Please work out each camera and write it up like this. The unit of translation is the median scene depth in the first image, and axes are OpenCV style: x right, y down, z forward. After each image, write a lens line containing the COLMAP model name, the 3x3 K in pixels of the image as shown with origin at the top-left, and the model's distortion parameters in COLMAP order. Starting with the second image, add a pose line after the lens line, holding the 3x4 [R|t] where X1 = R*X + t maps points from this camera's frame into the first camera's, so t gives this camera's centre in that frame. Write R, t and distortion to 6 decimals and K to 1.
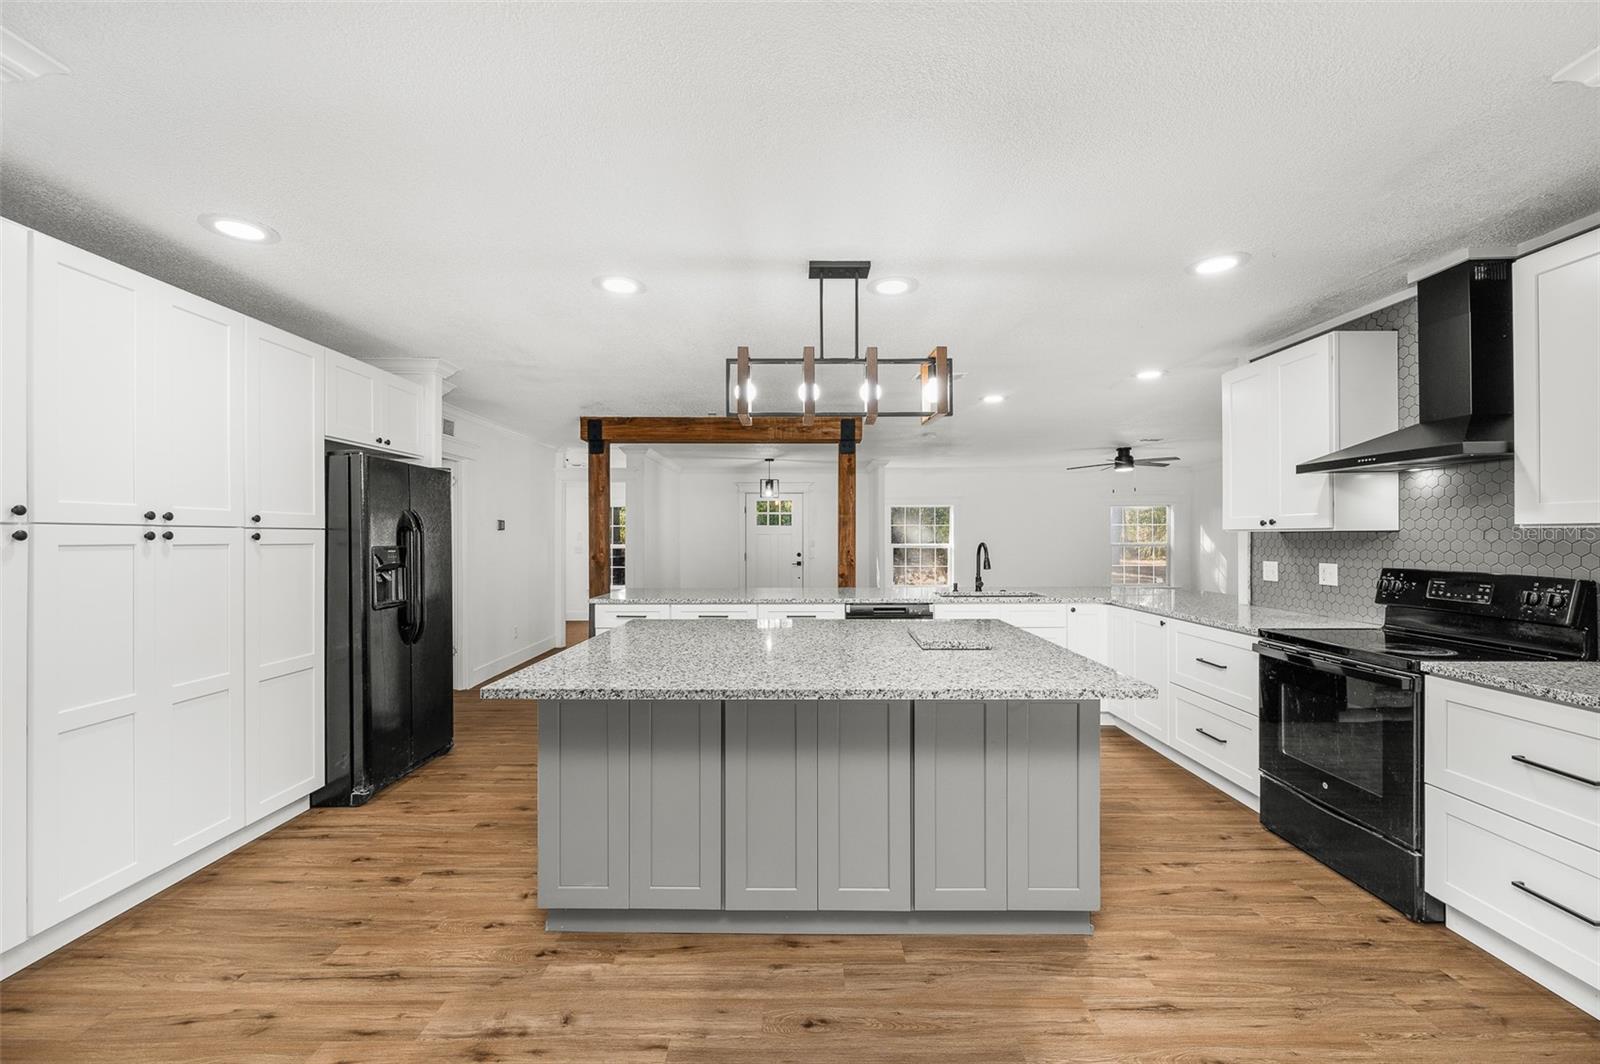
lens RADIAL K [[649.9, 0, 804.3], [0, 649.9, 534.5], [0, 0, 1]] dist [-0.001203, -0.000092]
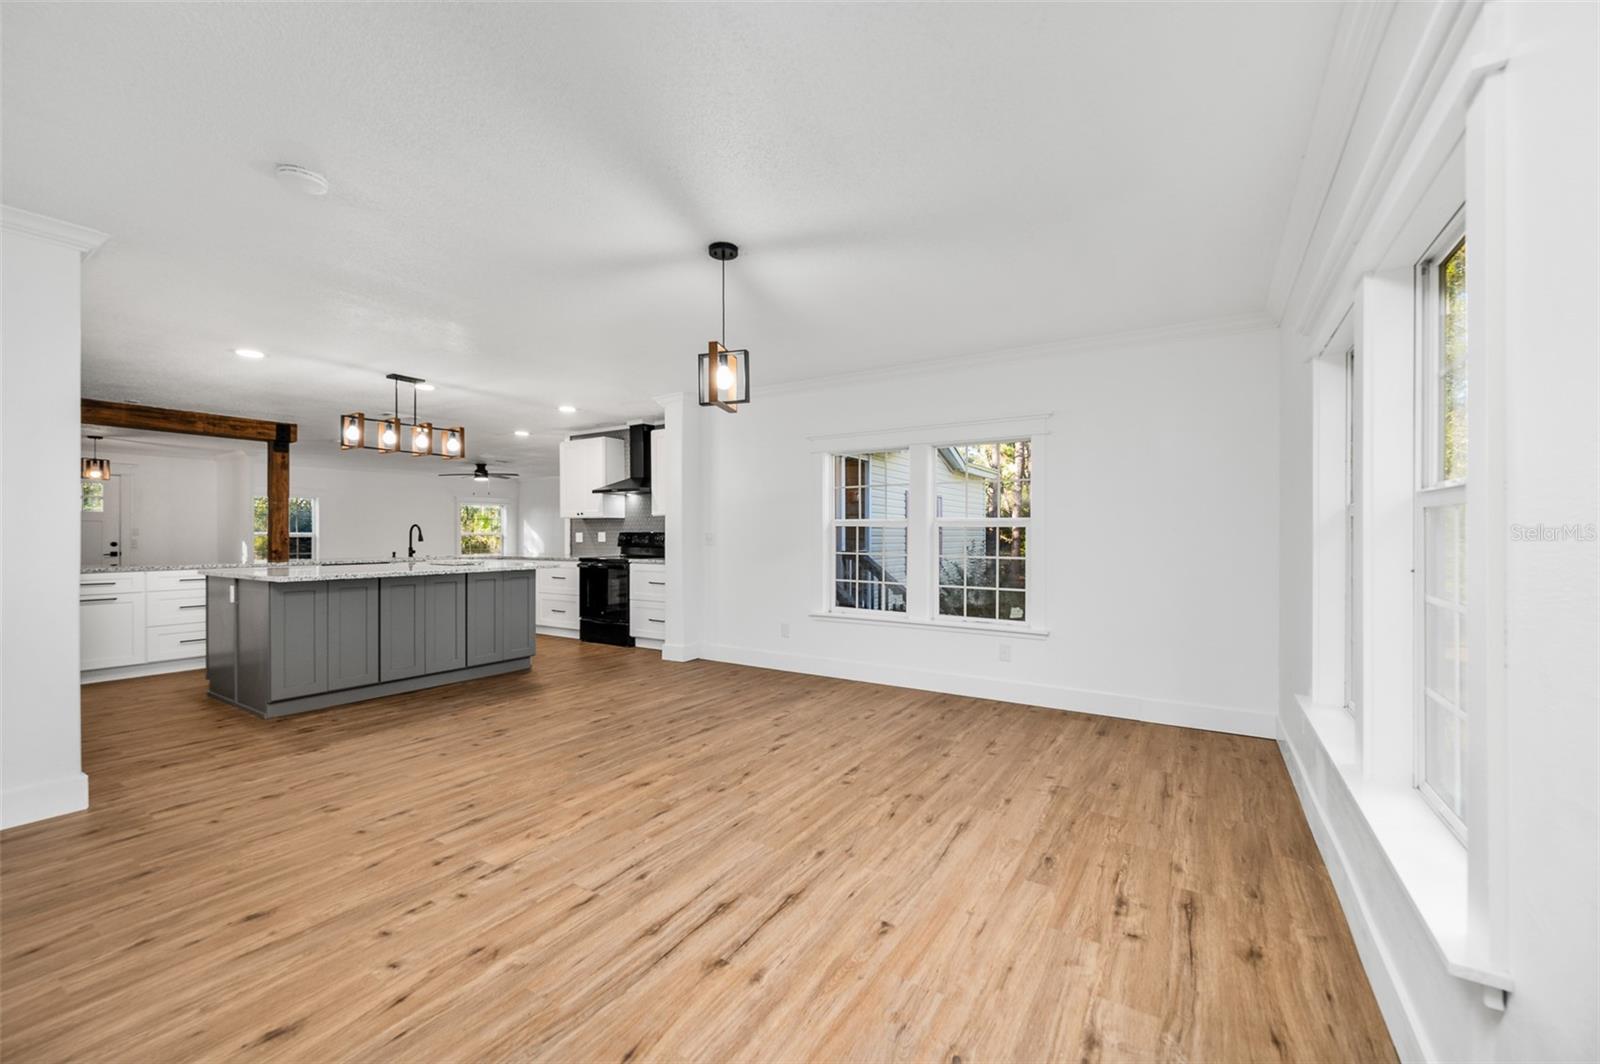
lens RADIAL K [[631.6, 0, 803.2], [0, 631.6, 535.5], [0, 0, 1]] dist [-0.000014, -0.000287]
pose [[0.537882, 0.000098, 0.843020, -0.748863], [-0.001419, 0.999999, 0.000789, 0.056309], [-0.843019, -0.001621, 0.537881, -0.867422]]
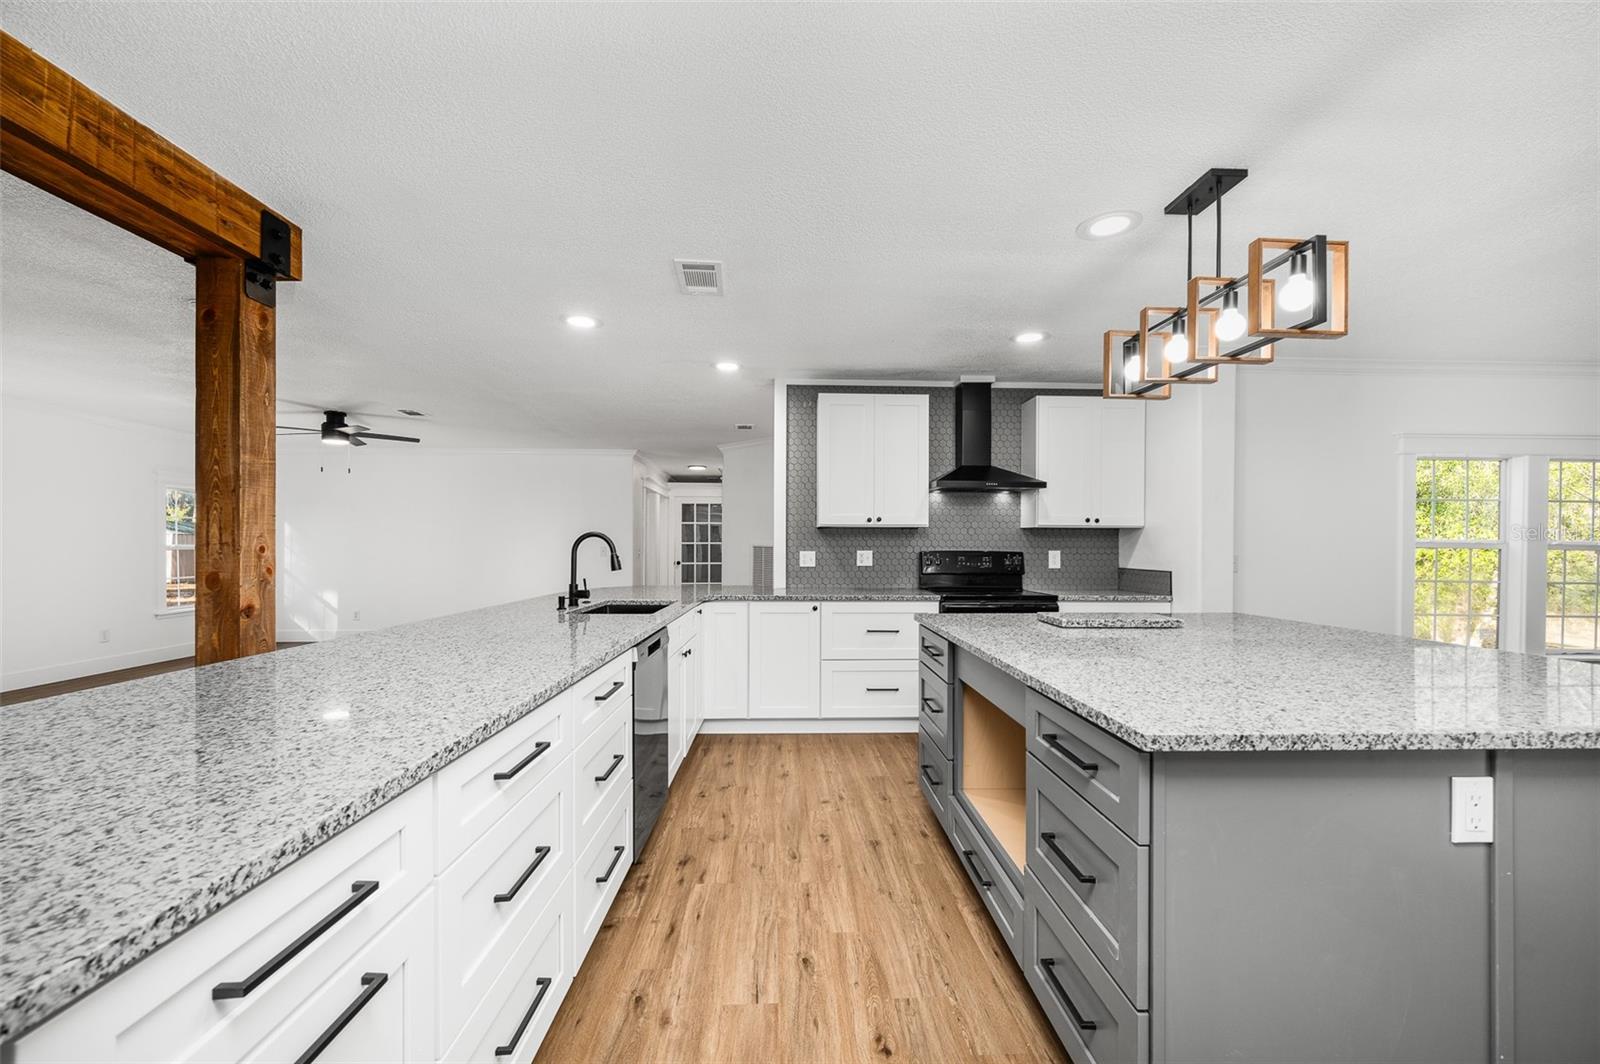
lens RADIAL K [[634.5, 0, 801.3], [0, 634.5, 546.9], [0, 0, 1]] dist [-0.000149, -0.000087]
pose [[-0.033539, 0.002525, 0.999434, -0.603141], [-0.006324, 0.999976, -0.002738, 0.043749], [-0.999417, -0.006412, -0.033523, 1.250790]]
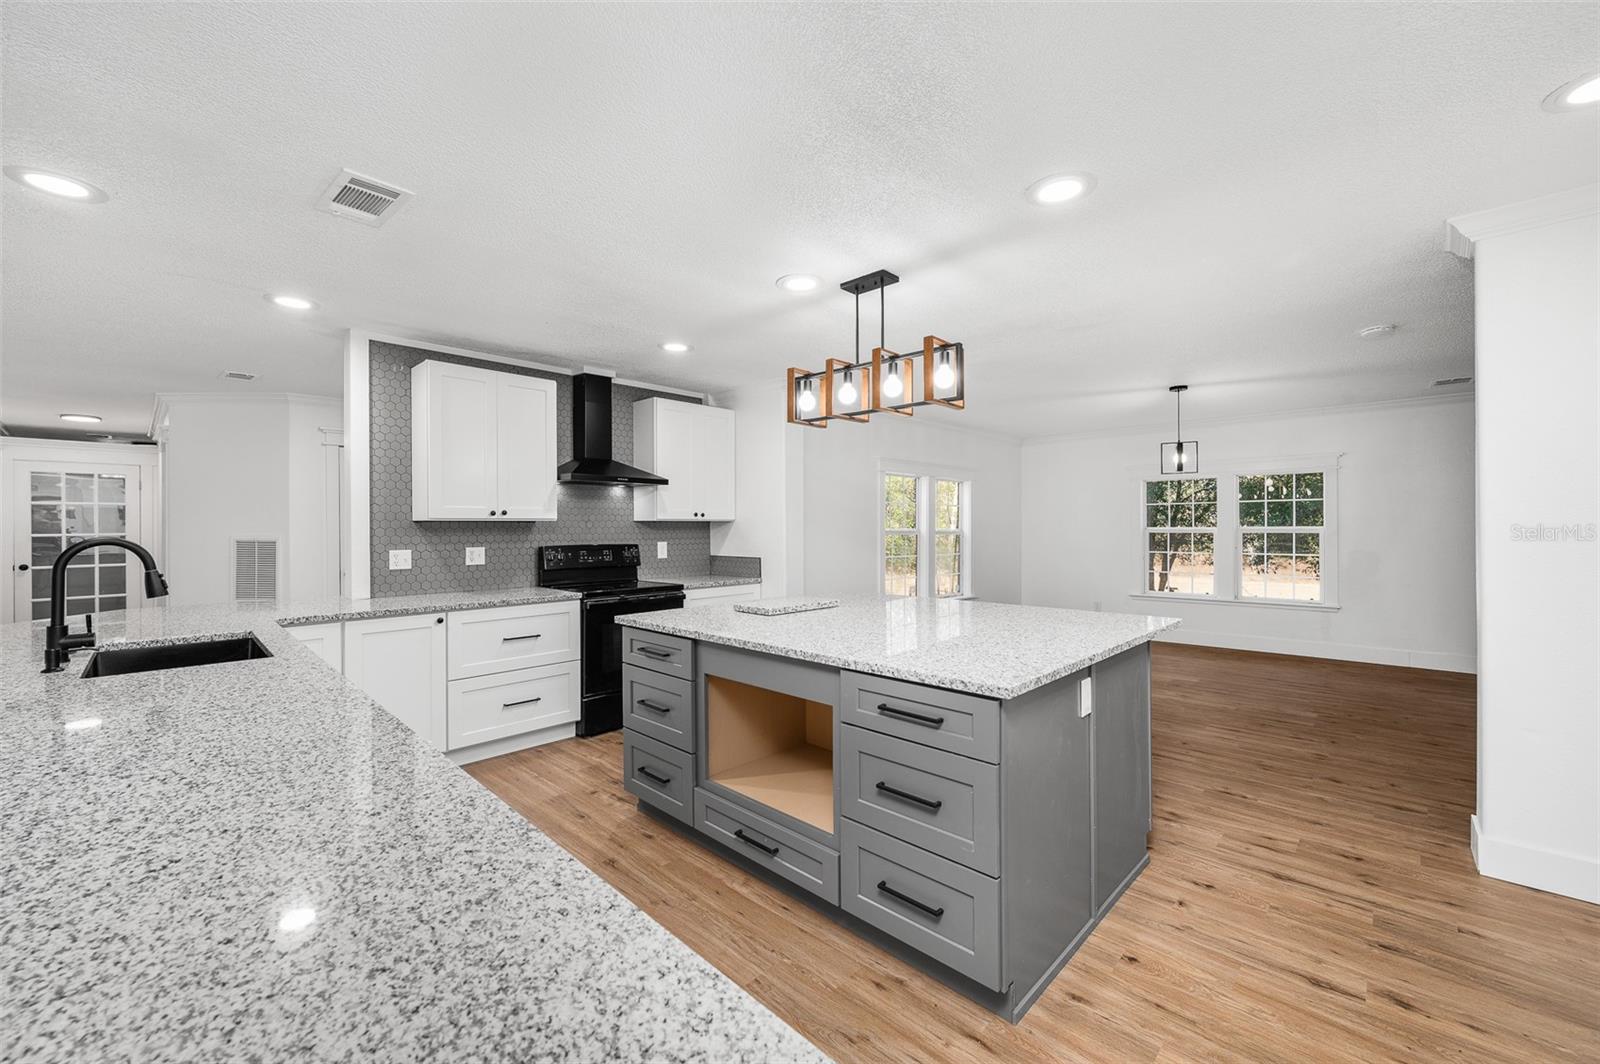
lens RADIAL K [[640.3, 0, 800.4], [0, 640.3, 526.6], [0, 0, 1]] dist [-0.002838, 0.000257]
pose [[-0.720615, 0.007808, 0.693292, -0.506052], [0.006114, 0.999969, -0.004907, 0.016144], [-0.693309, 0.000703, -0.720640, 1.527708]]
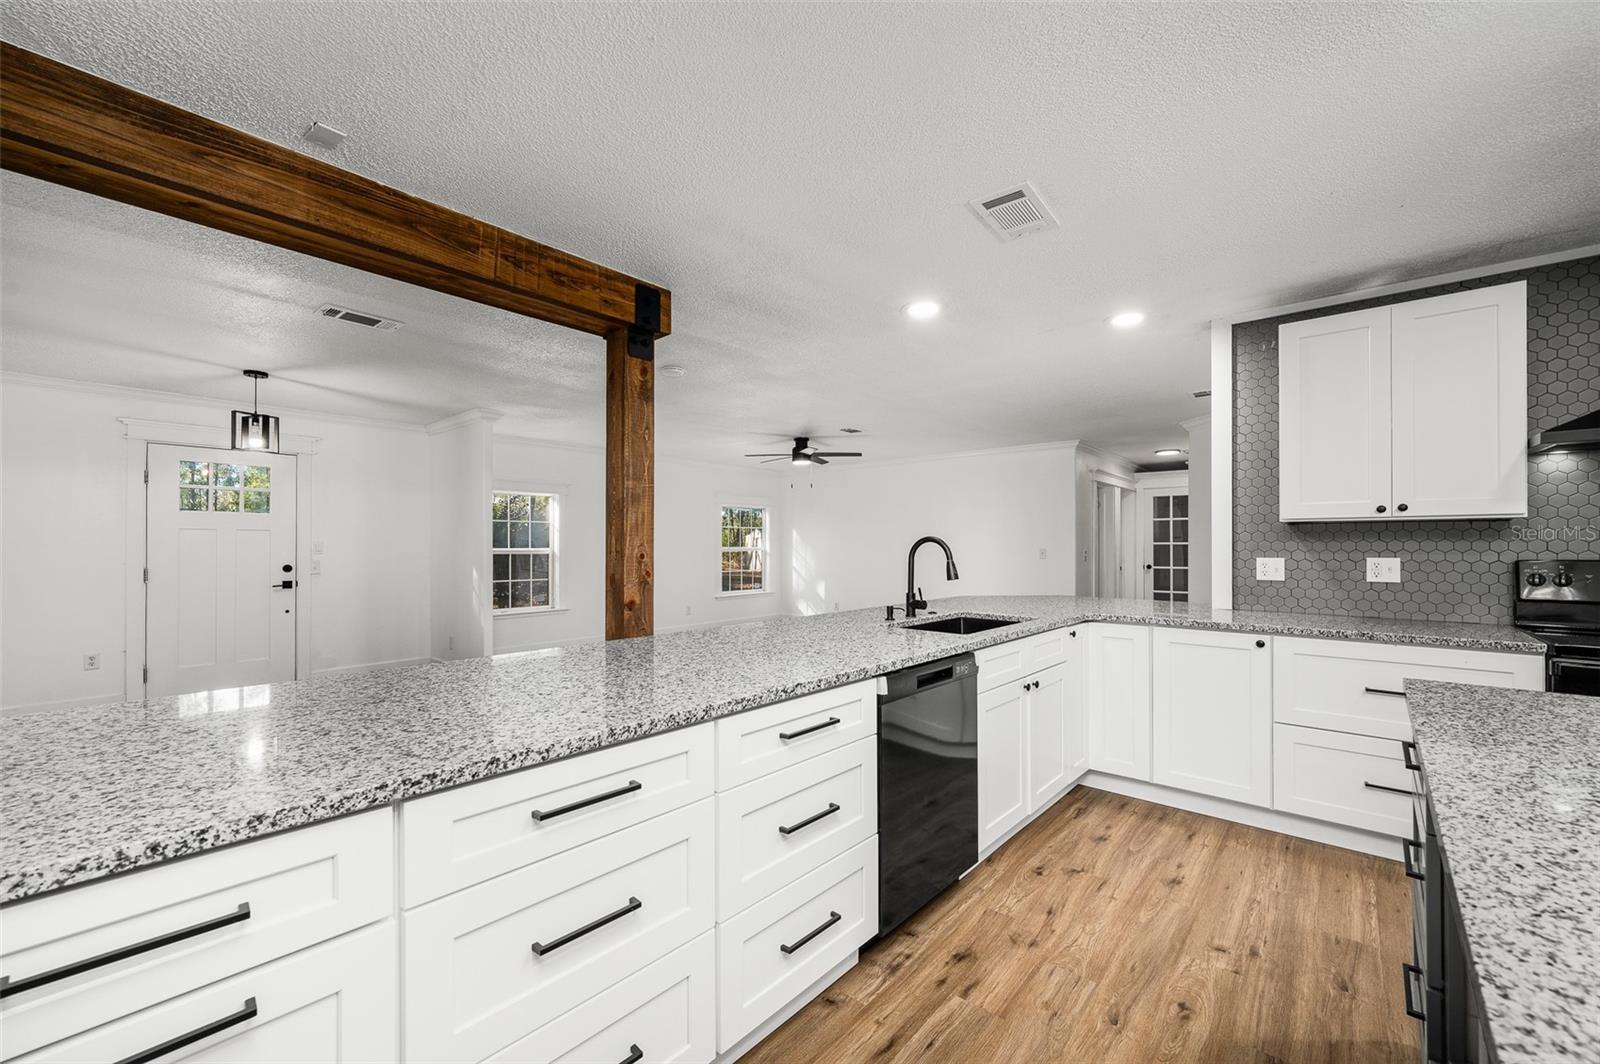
lens RADIAL K [[632.1, 0, 800.7], [0, 632.1, 541.8], [0, 0, 1]] dist [-0.000634, 0.000142]
pose [[0.662093, 0.006502, 0.749394, -0.388077], [-0.003976, 0.999979, -0.005163, 0.032270], [-0.749411, 0.000439, 0.662105, 1.081971]]
